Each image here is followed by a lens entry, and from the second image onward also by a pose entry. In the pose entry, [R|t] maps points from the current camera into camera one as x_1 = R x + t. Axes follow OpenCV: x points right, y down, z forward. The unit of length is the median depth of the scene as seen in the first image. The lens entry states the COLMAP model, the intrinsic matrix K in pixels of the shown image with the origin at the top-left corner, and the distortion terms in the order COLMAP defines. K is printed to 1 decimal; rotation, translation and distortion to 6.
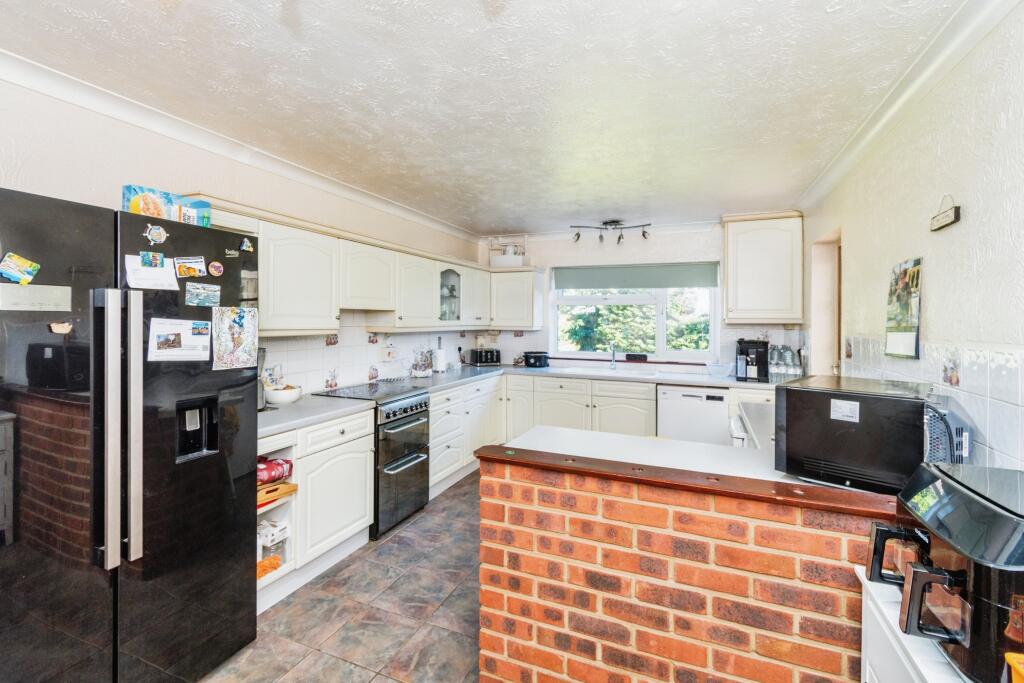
lens RADIAL K [[463.8, 0, 512.5], [0, 463.8, 307.9], [0, 0, 1]] dist [-0.003677, -0.001145]
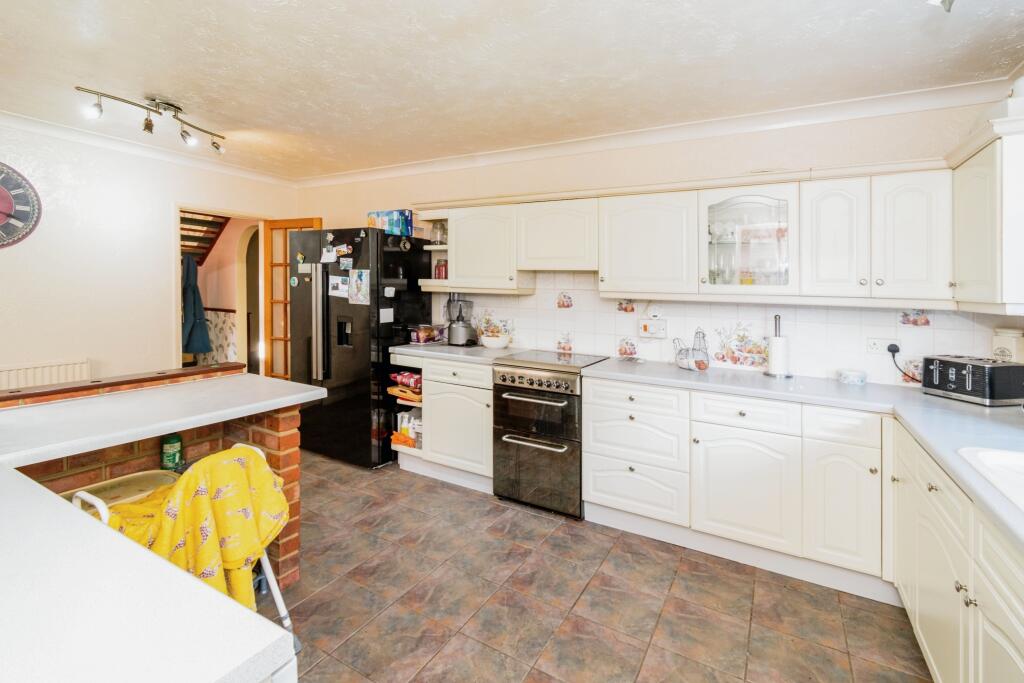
lens RADIAL K [[463.8, 0, 515.9], [0, 463.8, 295.2], [0, 0, 1]] dist [-0.003677, -0.001145]
pose [[-0.125759, 0.004106, -0.992052, 0.825343], [-0.002030, 0.999988, 0.004397, 0.066357], [0.992059, 0.002567, -0.125749, 1.378105]]
